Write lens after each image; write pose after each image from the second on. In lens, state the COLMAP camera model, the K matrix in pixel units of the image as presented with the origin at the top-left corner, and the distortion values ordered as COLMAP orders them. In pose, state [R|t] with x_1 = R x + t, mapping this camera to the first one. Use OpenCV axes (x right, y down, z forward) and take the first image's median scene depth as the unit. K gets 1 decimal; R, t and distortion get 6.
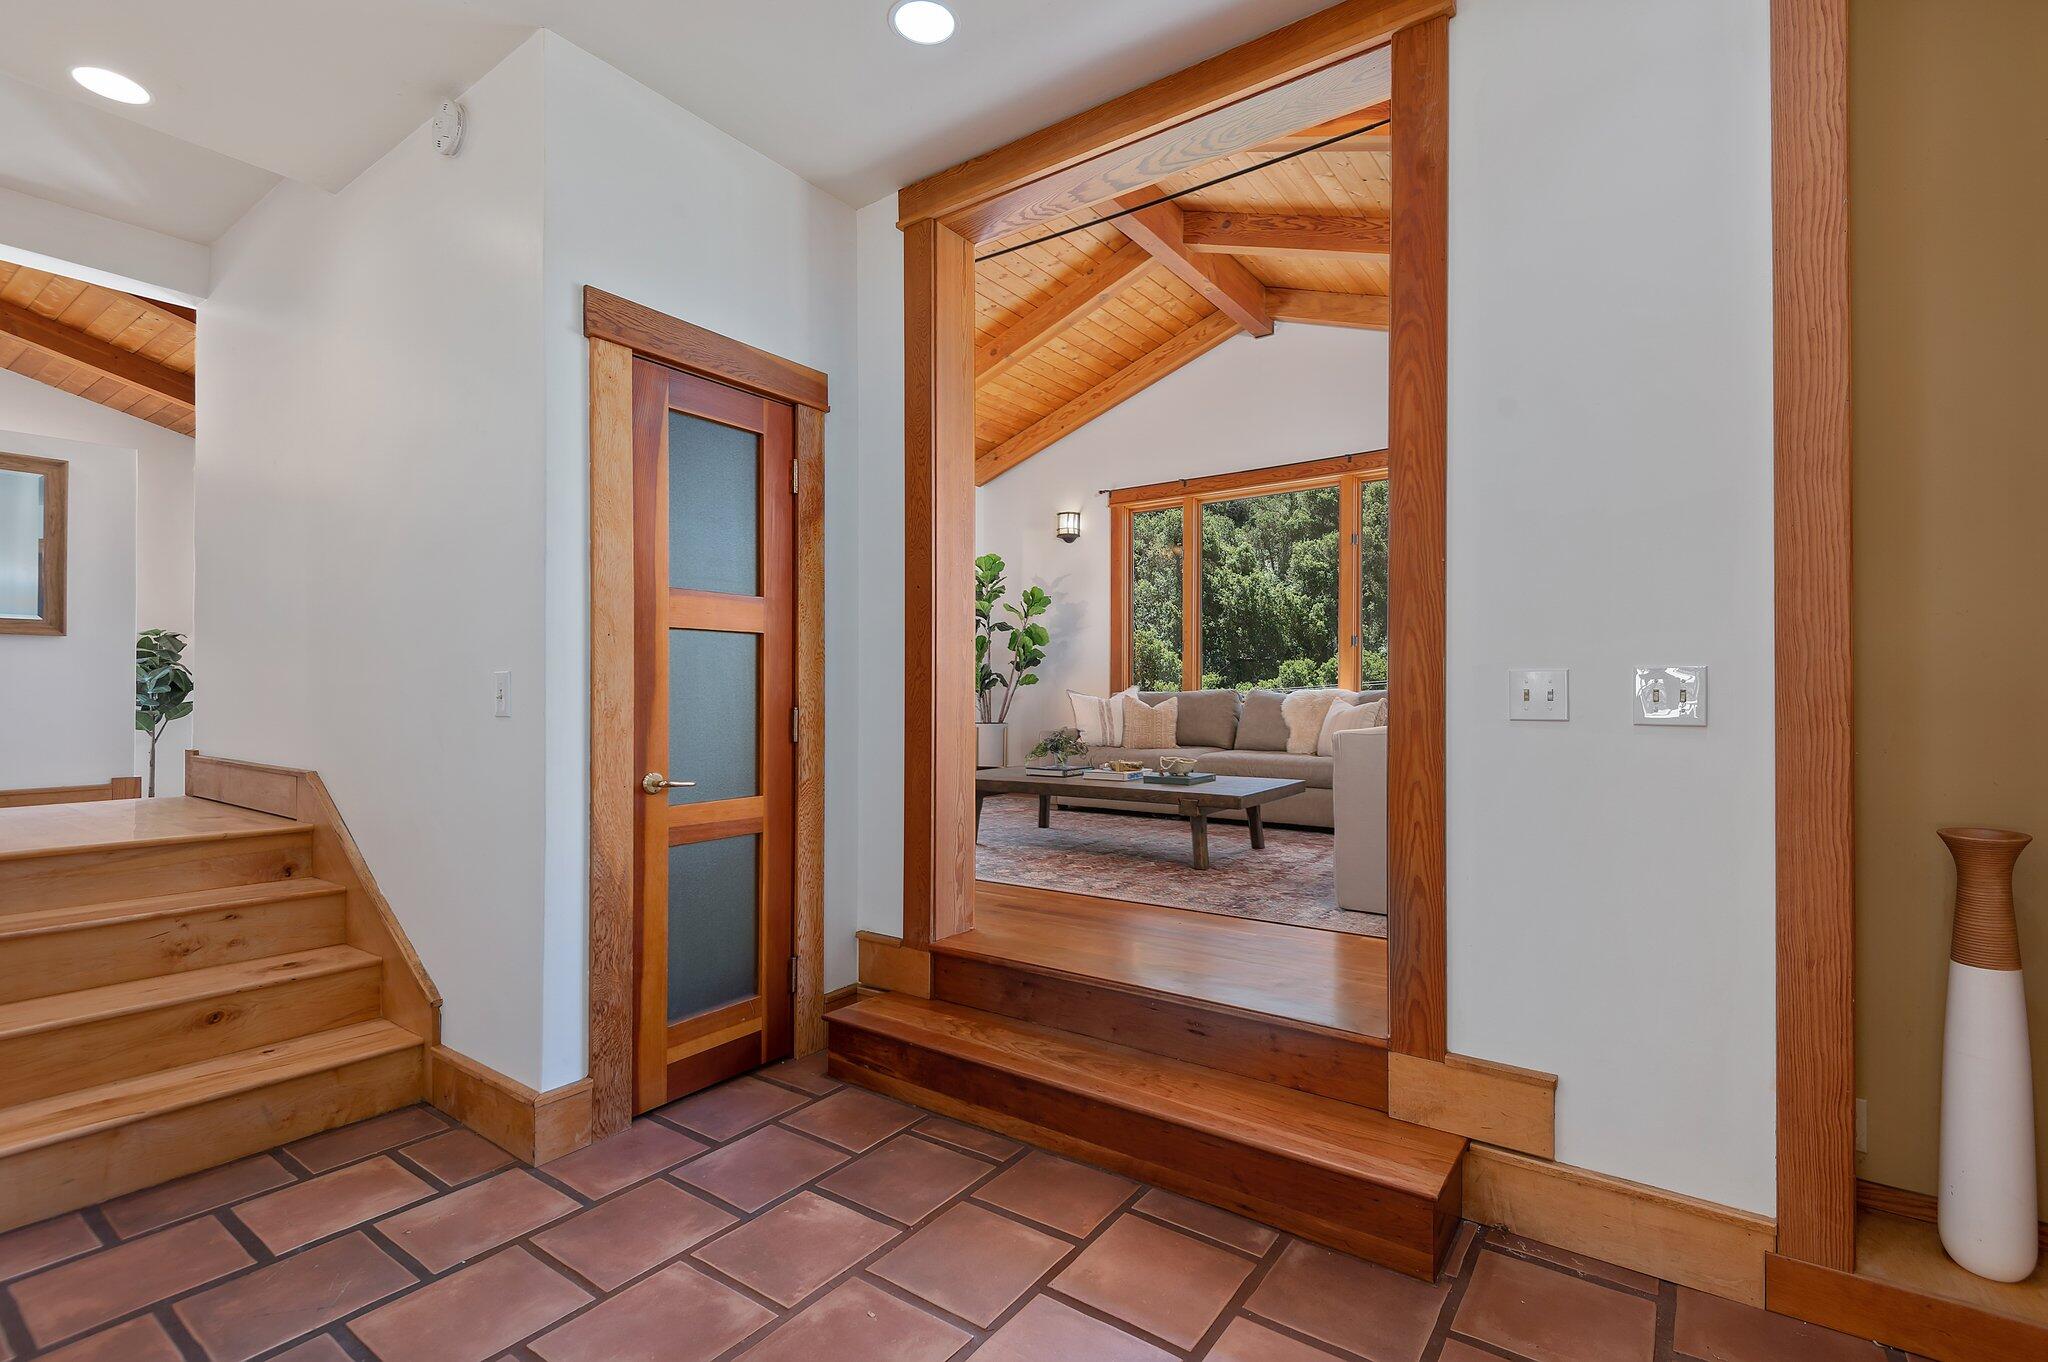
lens RADIAL K [[952.3, 0, 1020.5], [0, 952.3, 685.9], [0, 0, 1]] dist [-0.004224, -0.000474]
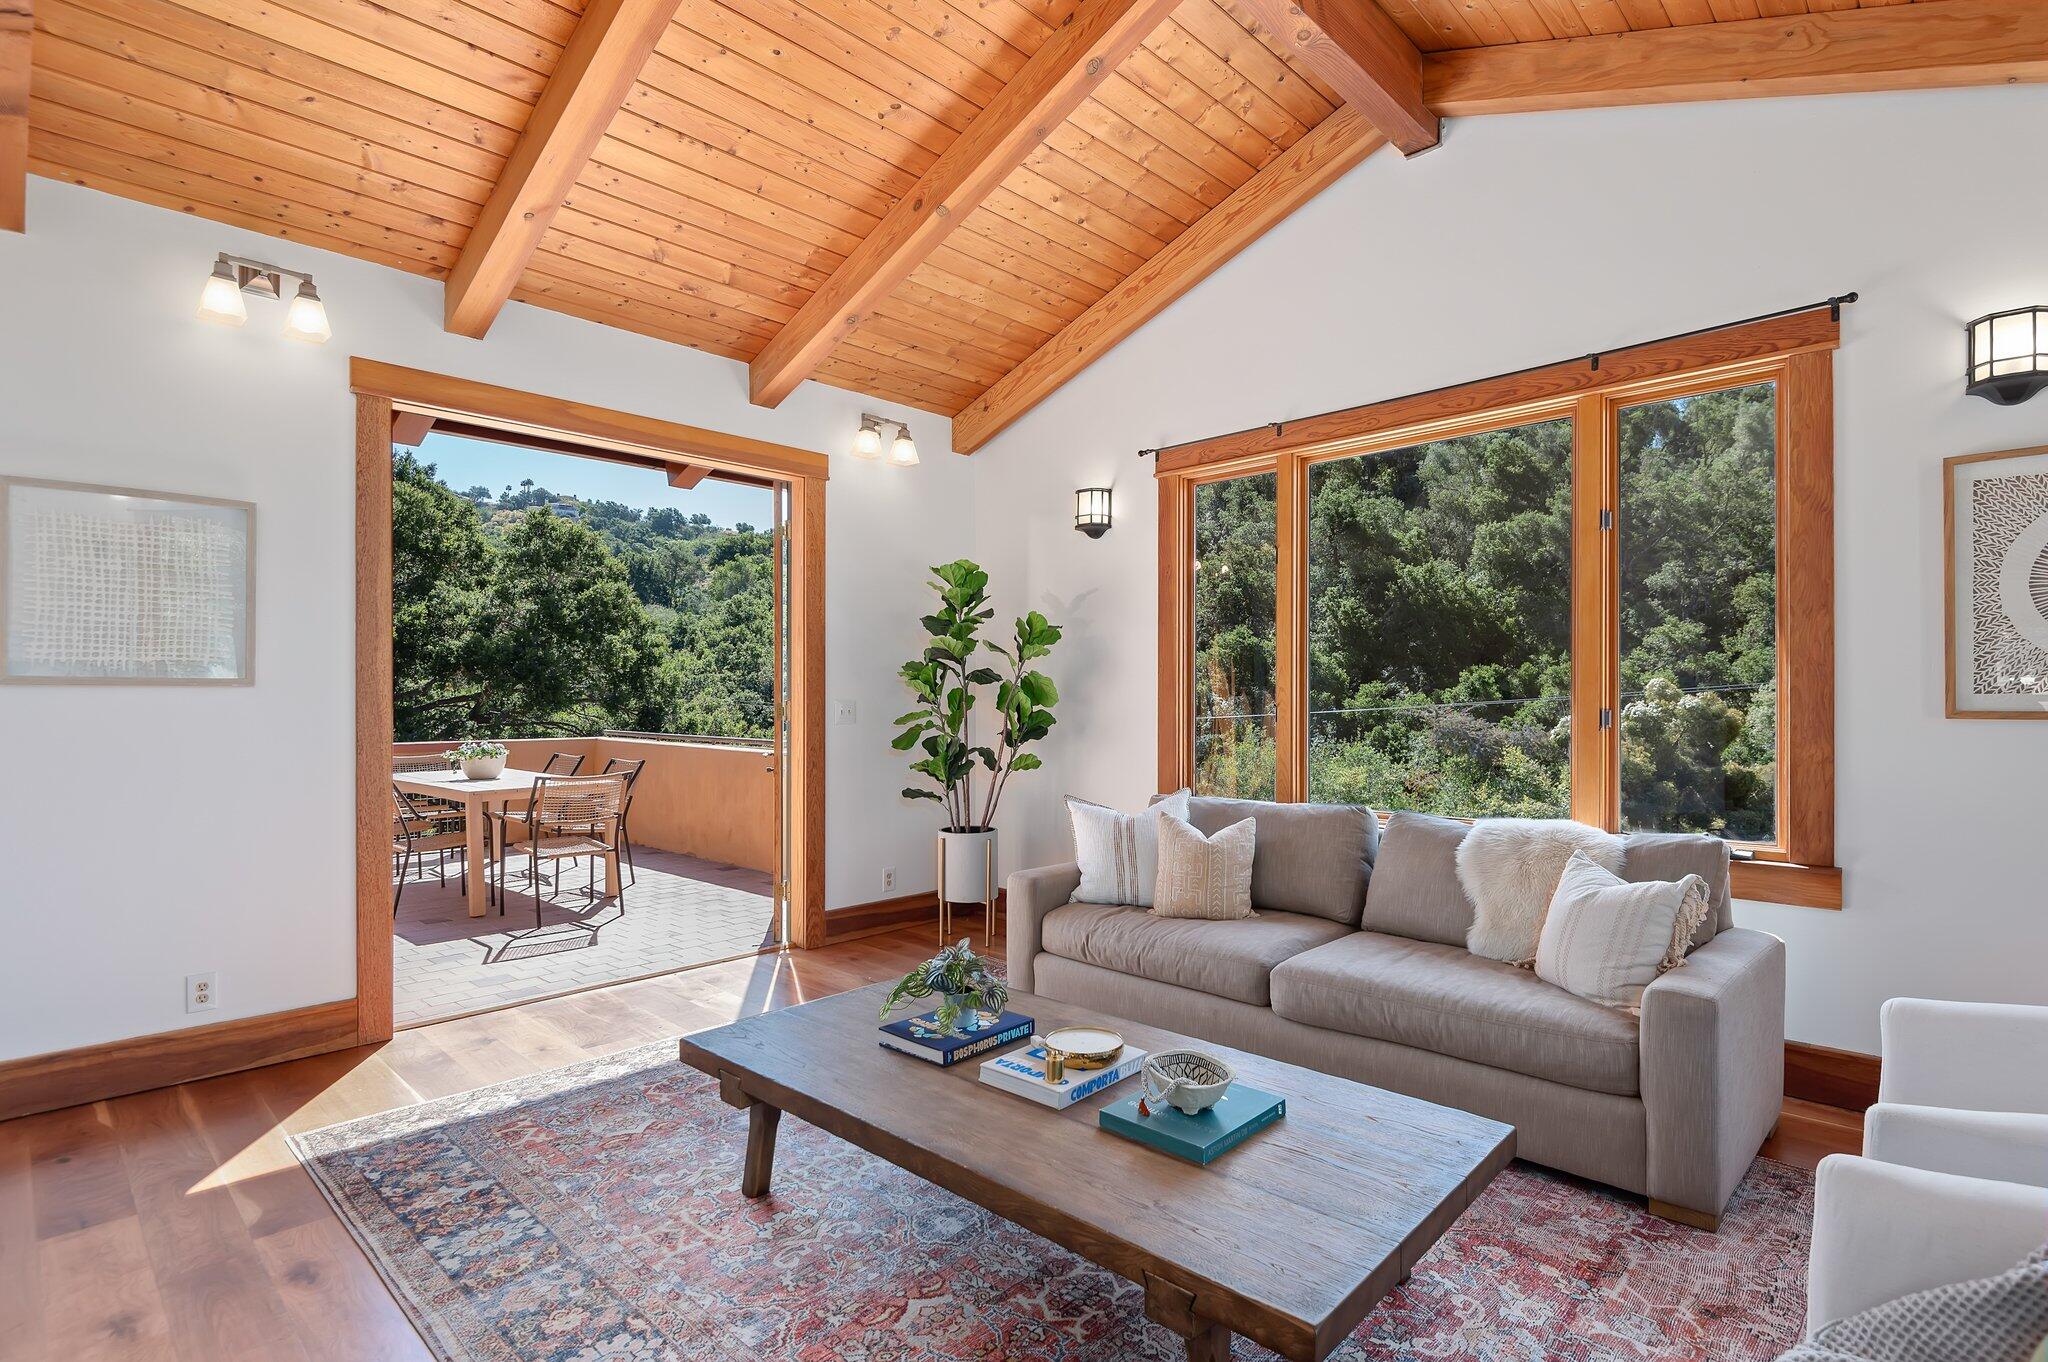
lens RADIAL K [[1000.5, 0, 1023.5], [0, 1000.5, 692.0], [0, 0, 1]] dist [-0.003038, -0.000535]
pose [[0.989222, -0.002363, -0.146401, 0.102327], [0.003351, 0.999973, 0.006504, -0.056177], [0.146382, -0.006924, 0.989204, 0.360205]]
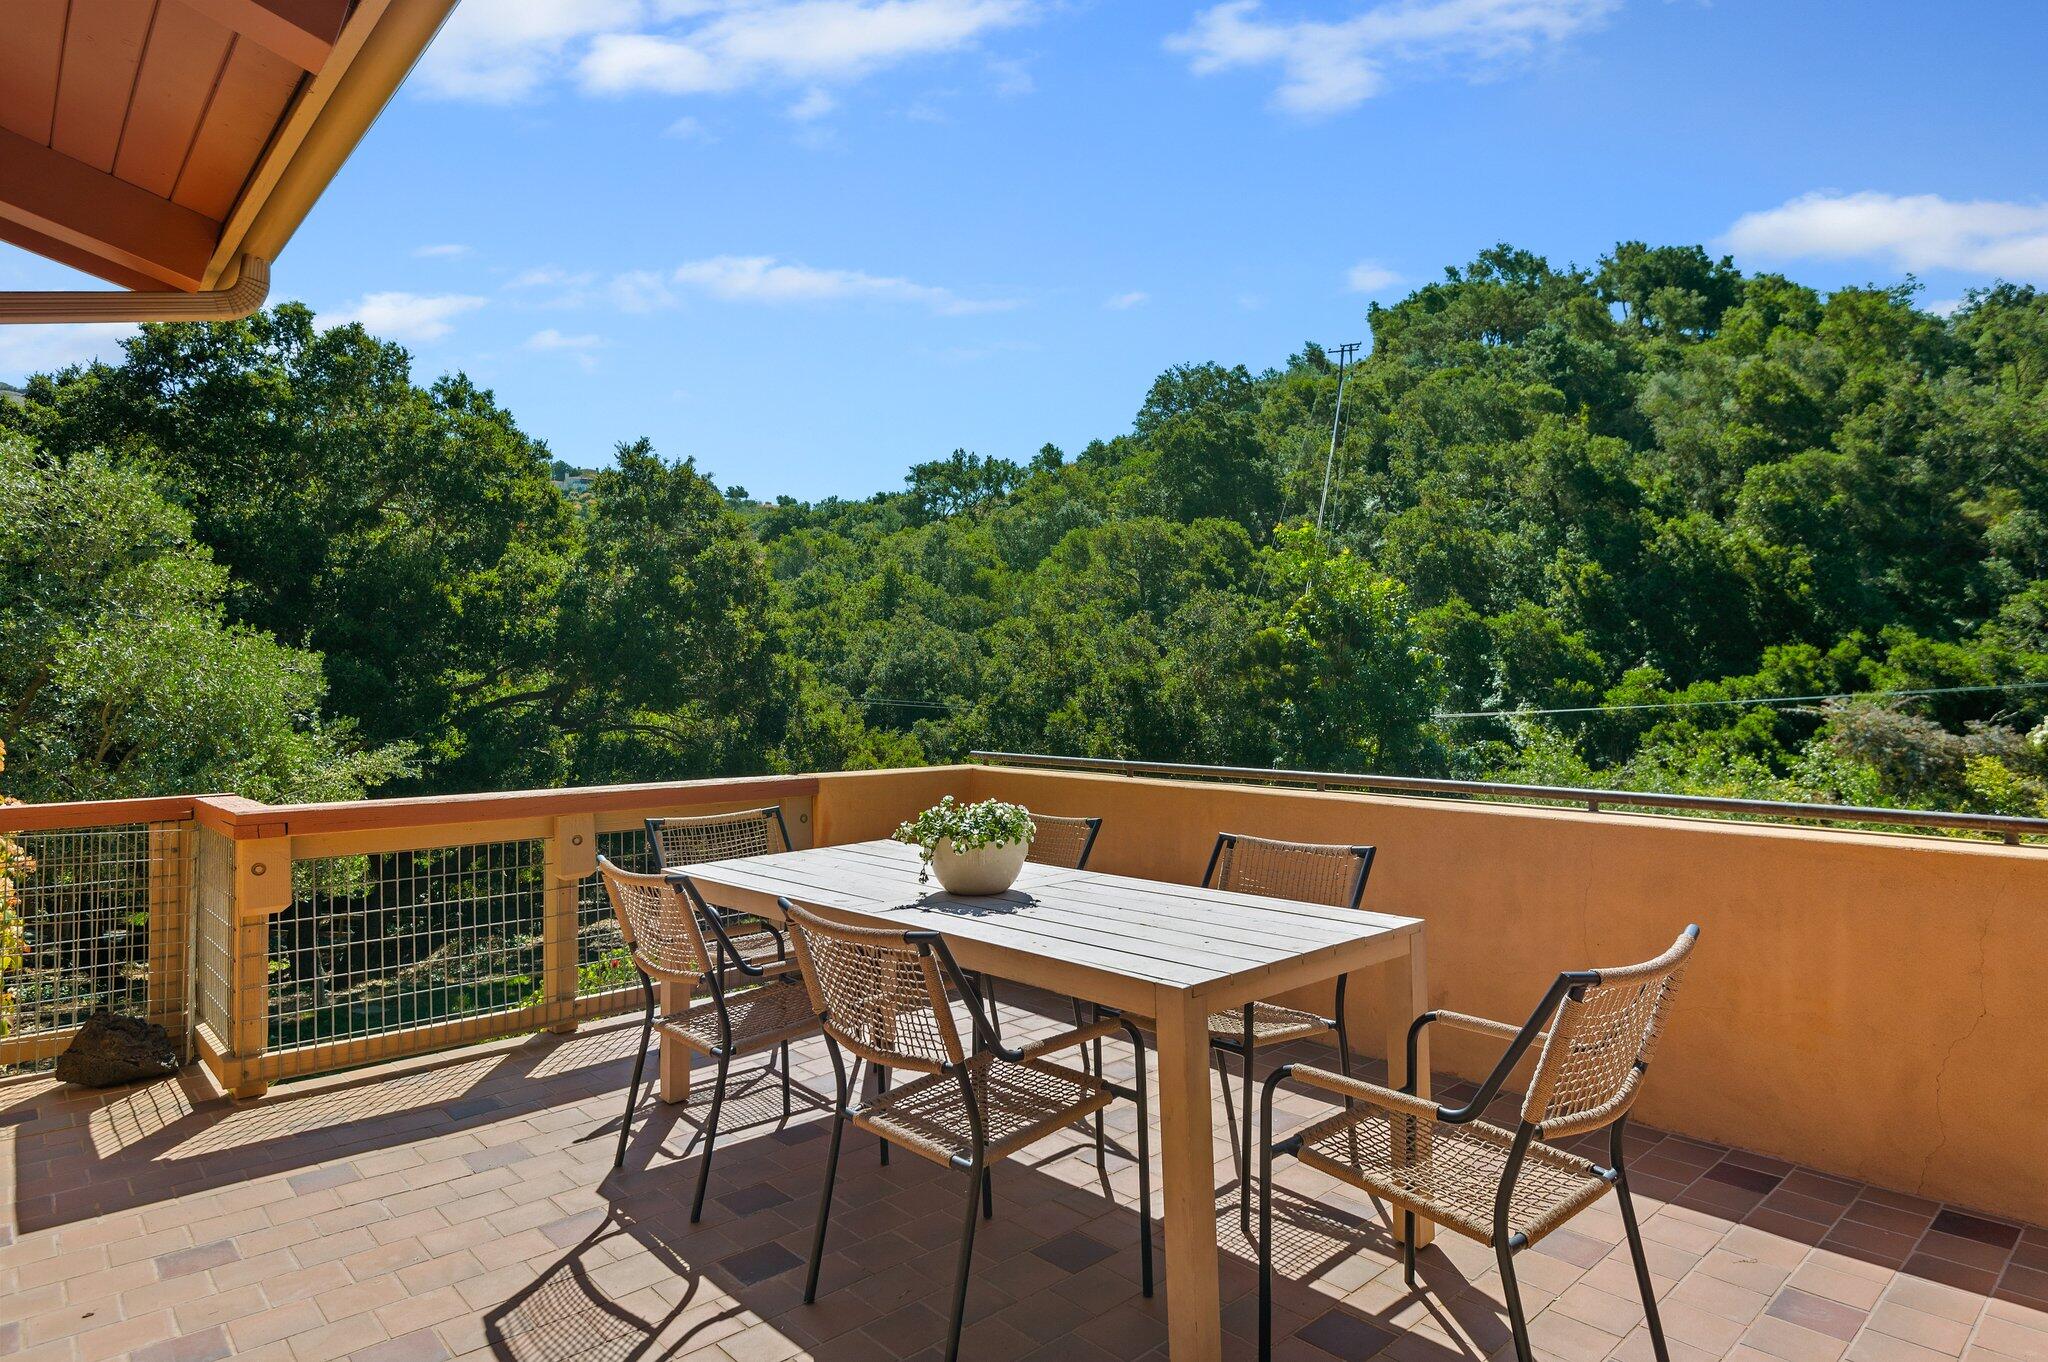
lens RADIAL K [[1157.6, 0, 1023.4], [0, 1157.6, 681.0], [0, 0, 1]] dist [0.000838, -0.002648]
pose [[0.976446, -0.009789, -0.215541, -0.242521], [0.010425, 0.999944, 0.001813, -0.052758], [0.215511, -0.004017, 0.976493, 0.645592]]
